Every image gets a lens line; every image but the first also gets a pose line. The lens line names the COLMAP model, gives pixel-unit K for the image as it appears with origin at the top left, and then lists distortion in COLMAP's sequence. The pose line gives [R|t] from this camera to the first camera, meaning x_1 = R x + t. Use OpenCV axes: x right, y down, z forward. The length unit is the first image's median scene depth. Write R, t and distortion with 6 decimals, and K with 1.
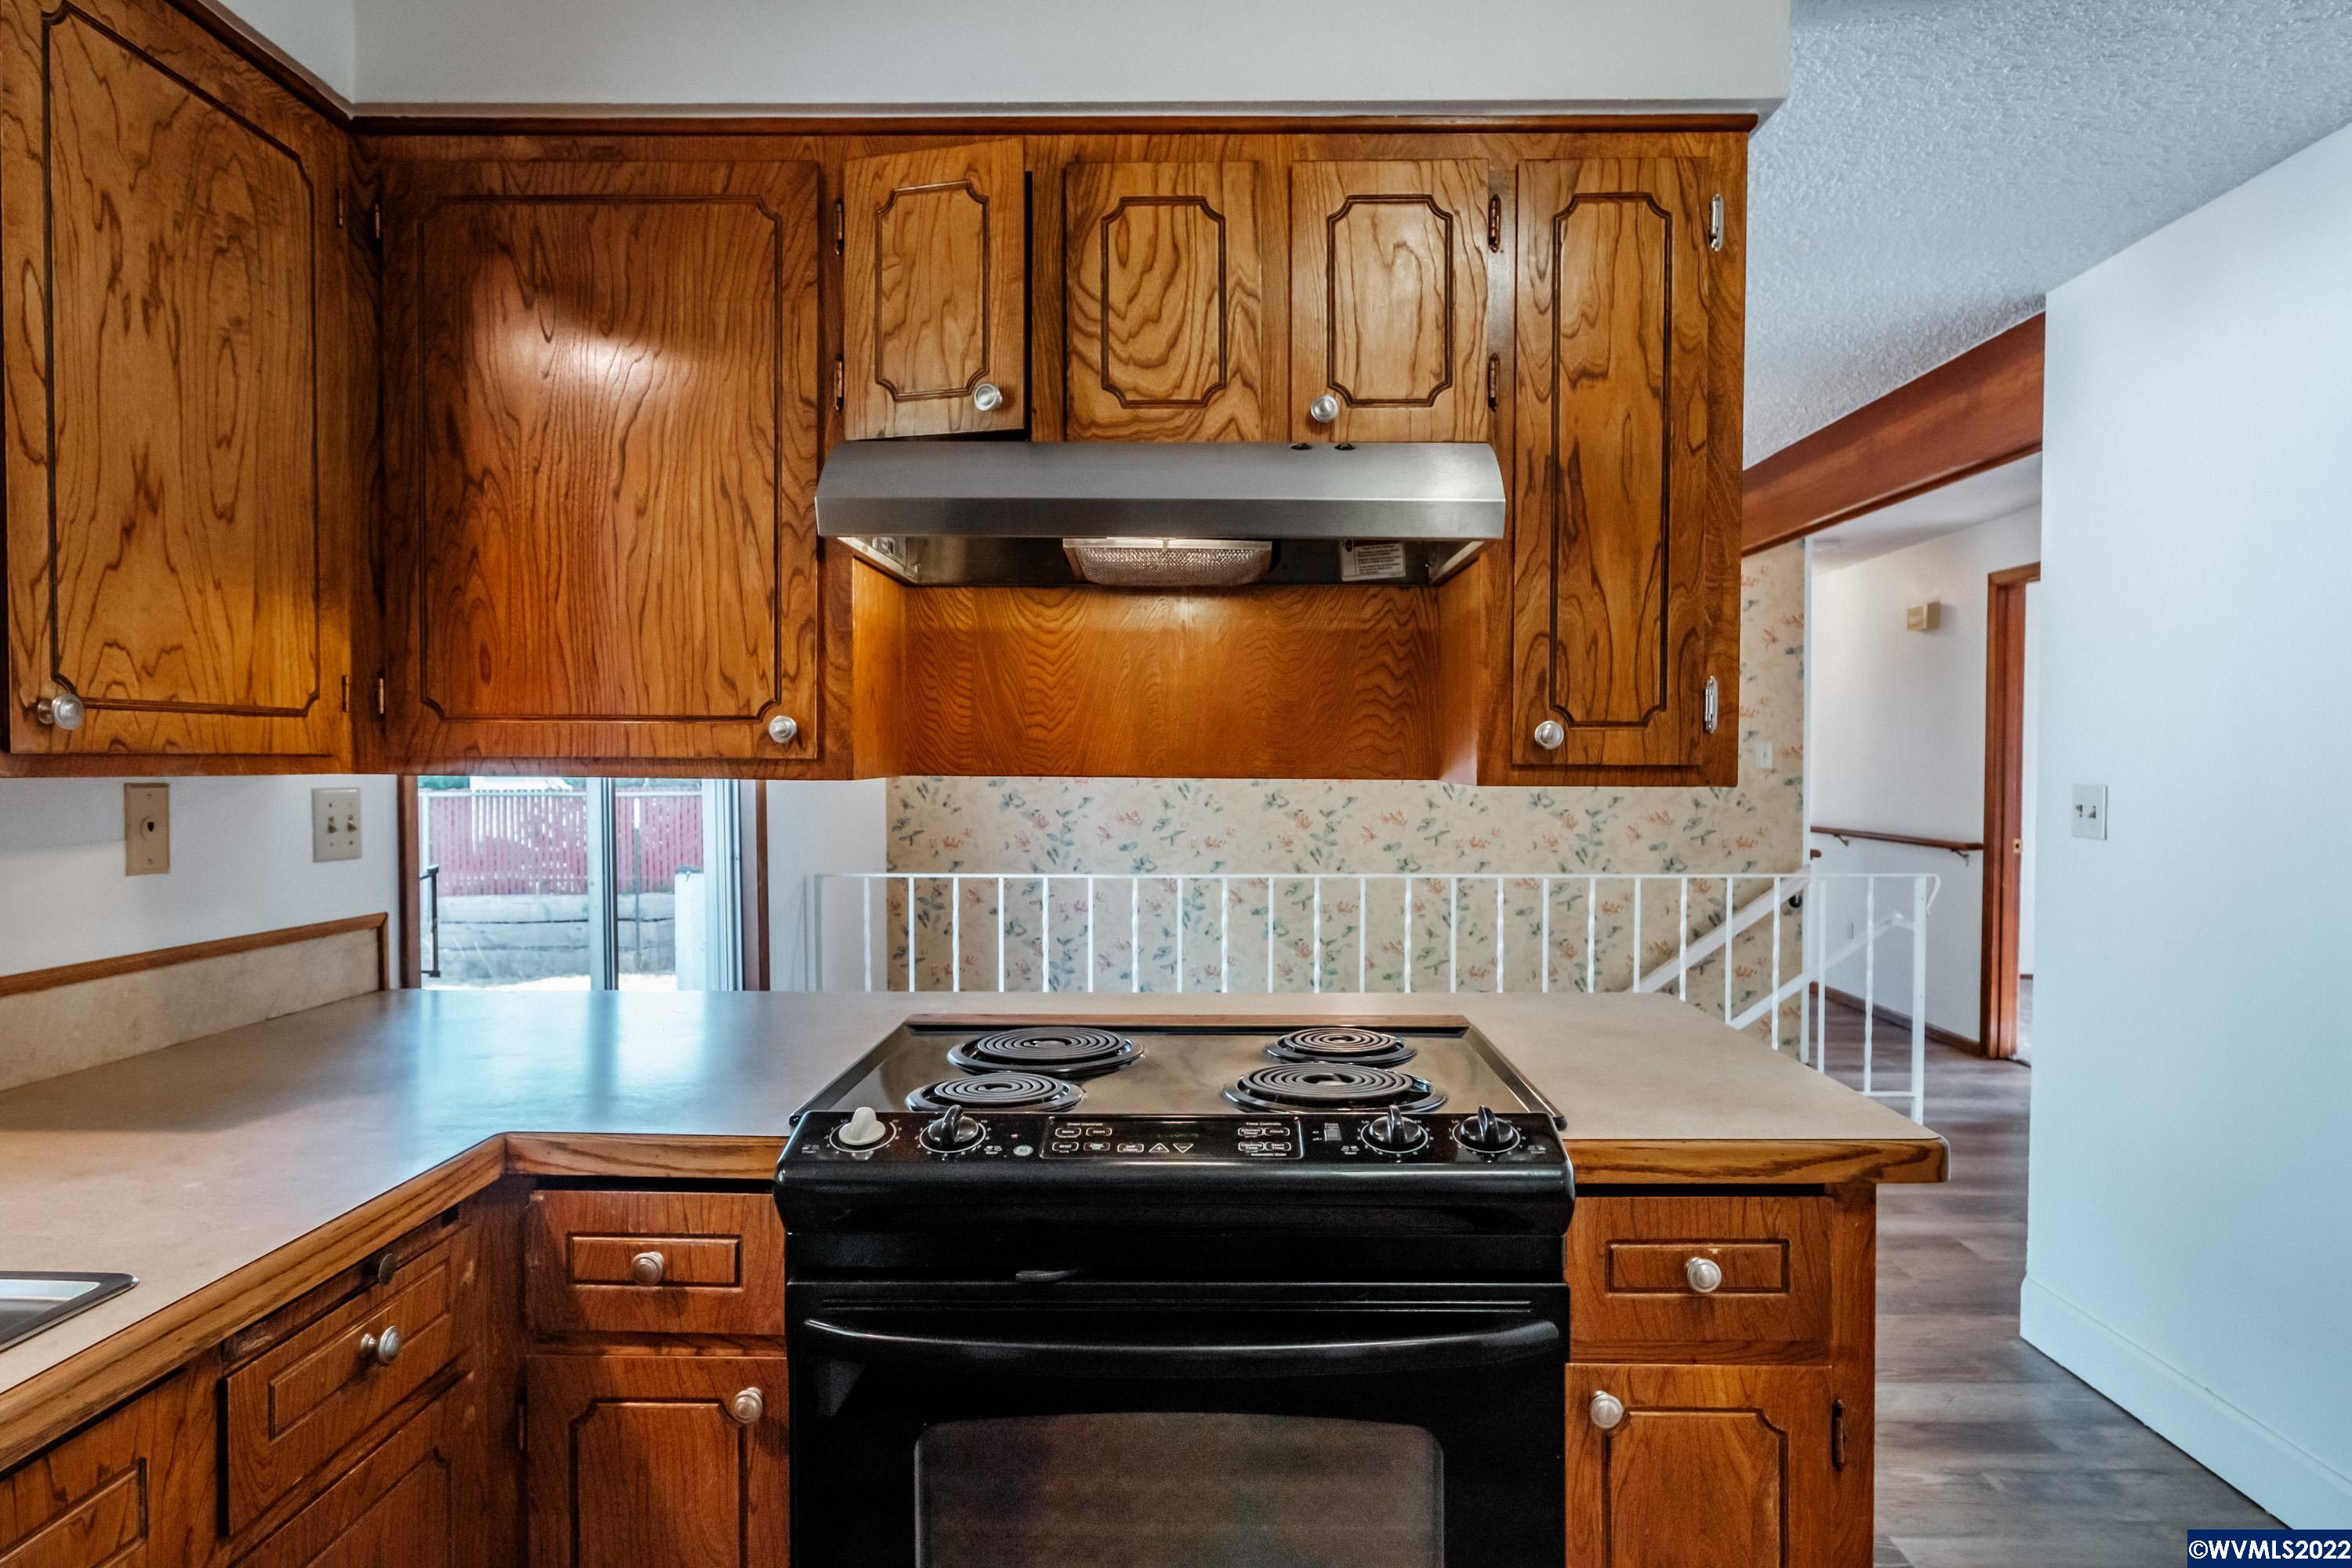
lens RADIAL K [[1418.5, 0, 1178.0], [0, 1418.5, 791.5], [0, 0, 1]] dist [-0.002424, 0.004796]
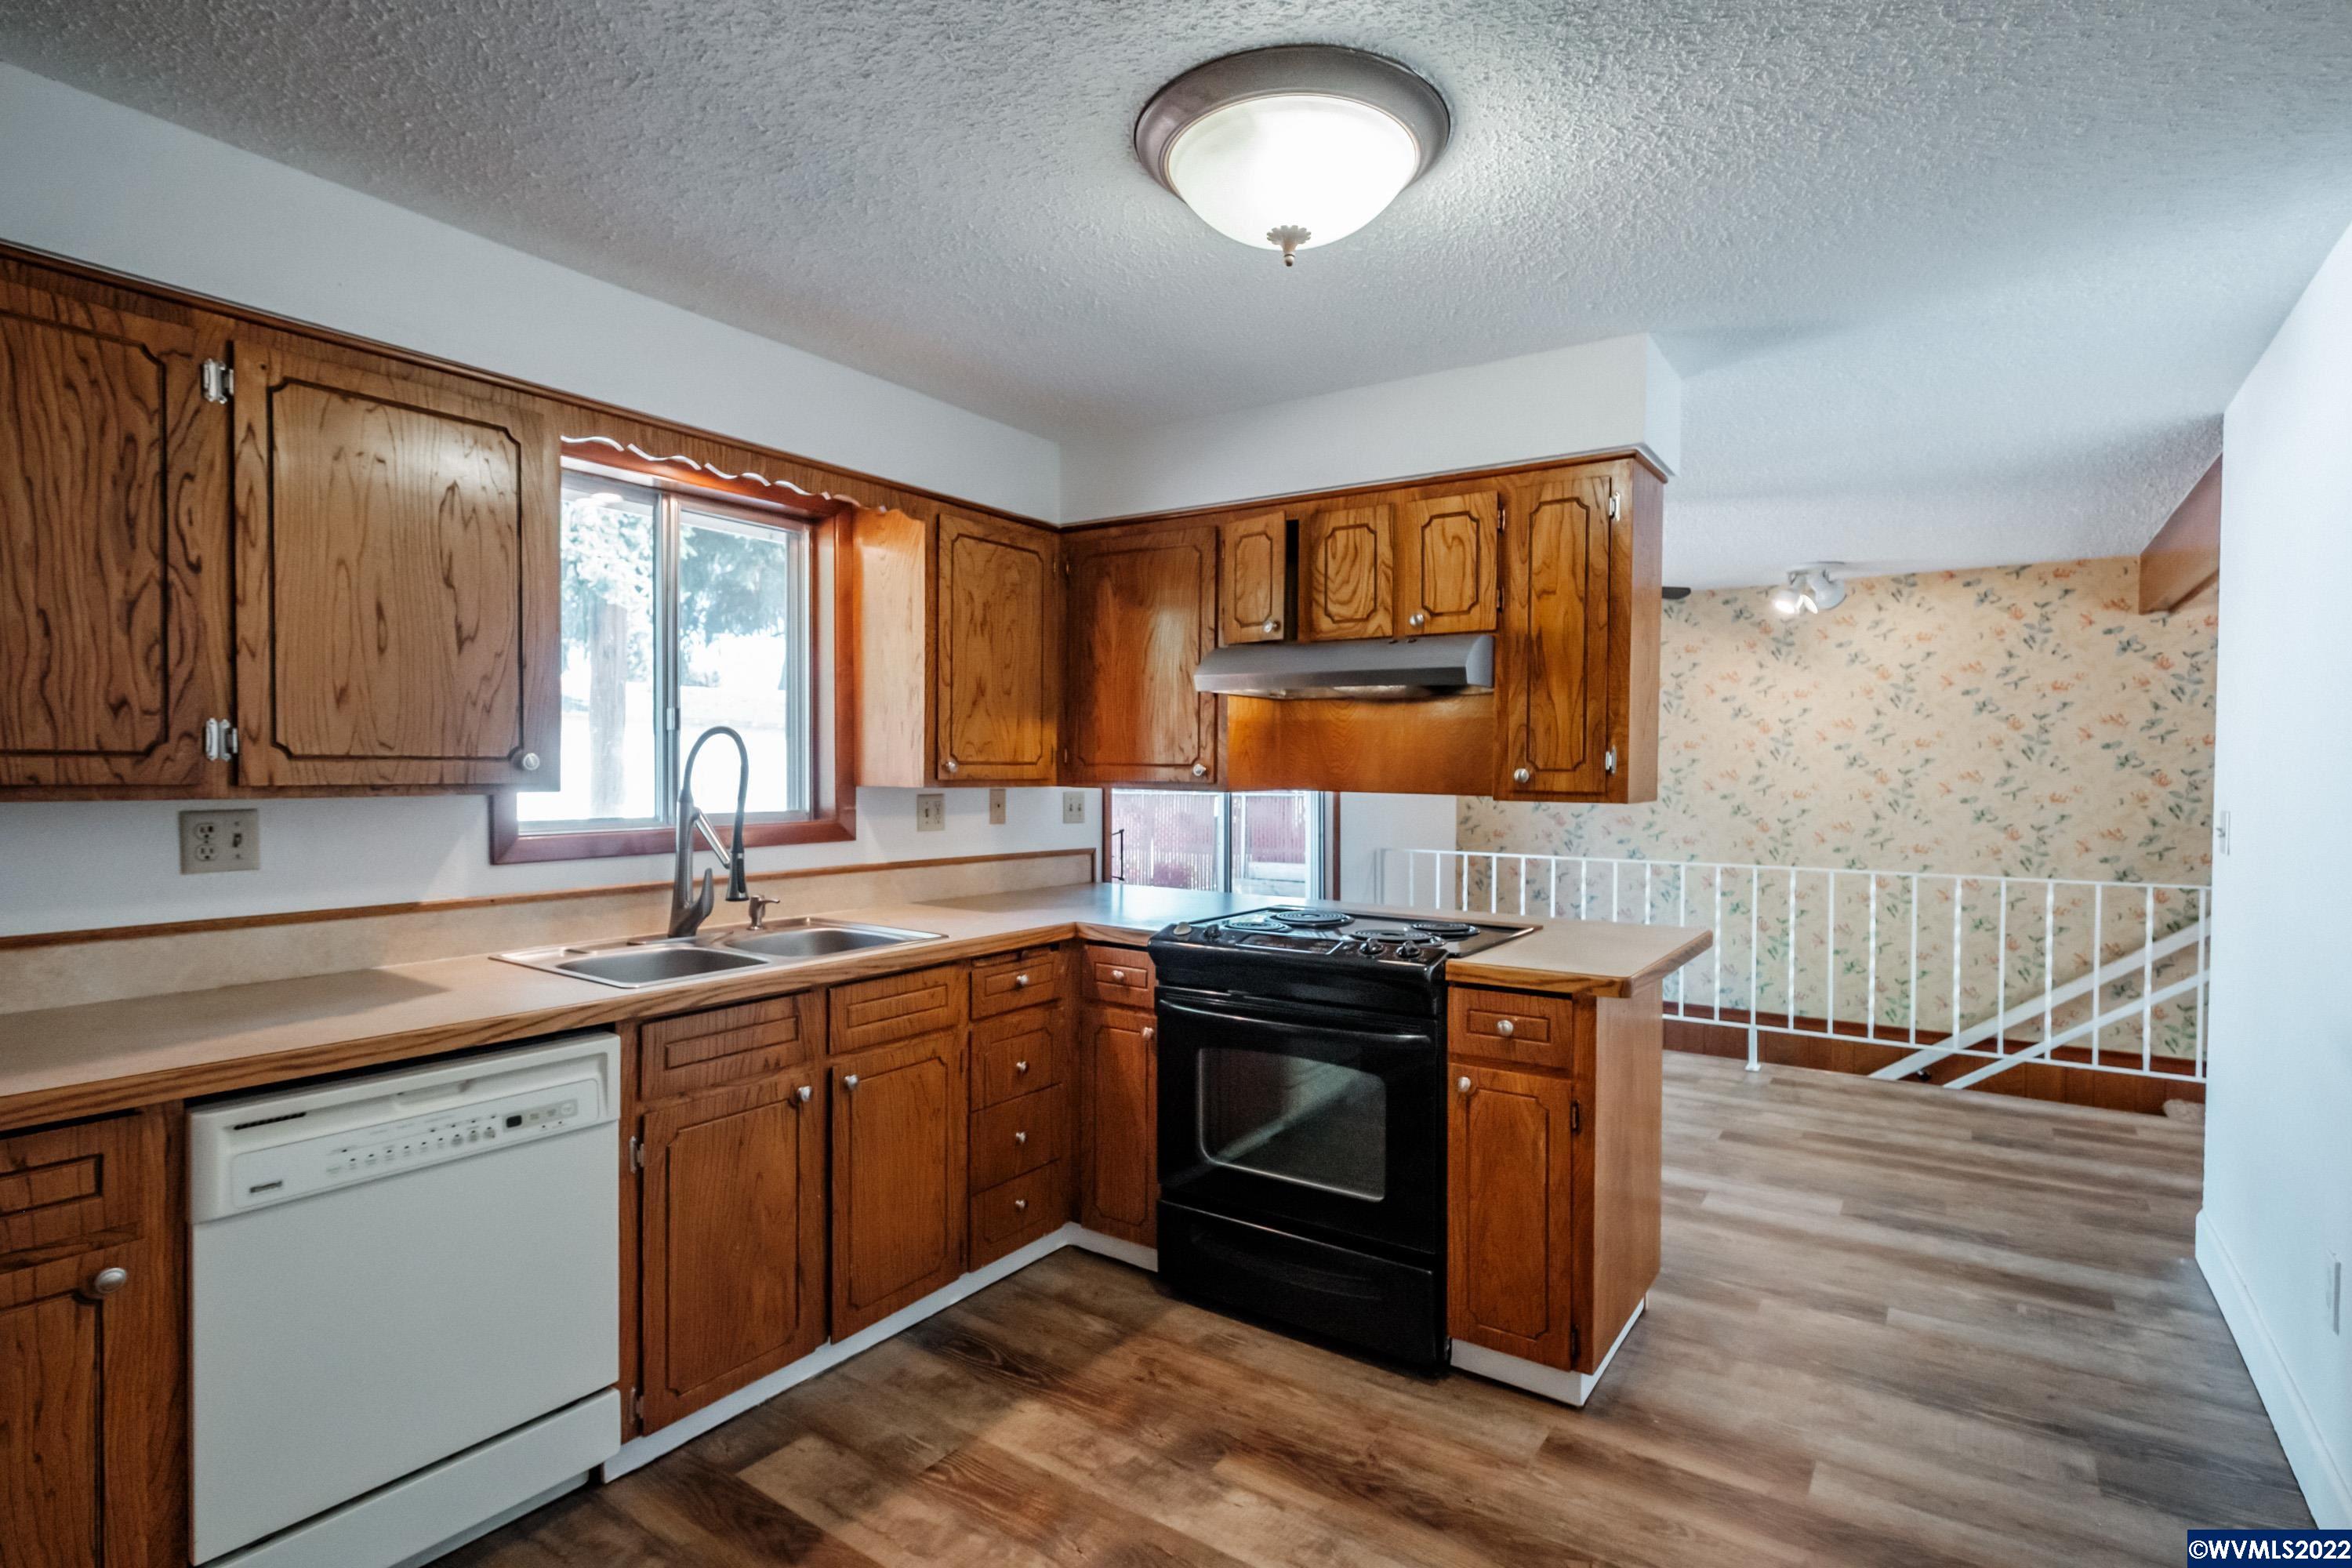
lens RADIAL K [[1173.0, 0, 1175.9], [0, 1173.0, 780.0], [0, 0, 1]] dist [0.001198, 0.000455]
pose [[0.834013, 0.011125, -0.551632, 0.757885], [-0.018226, 0.999807, -0.007392, -0.013101], [0.551443, 0.016219, 0.834055, -0.631533]]
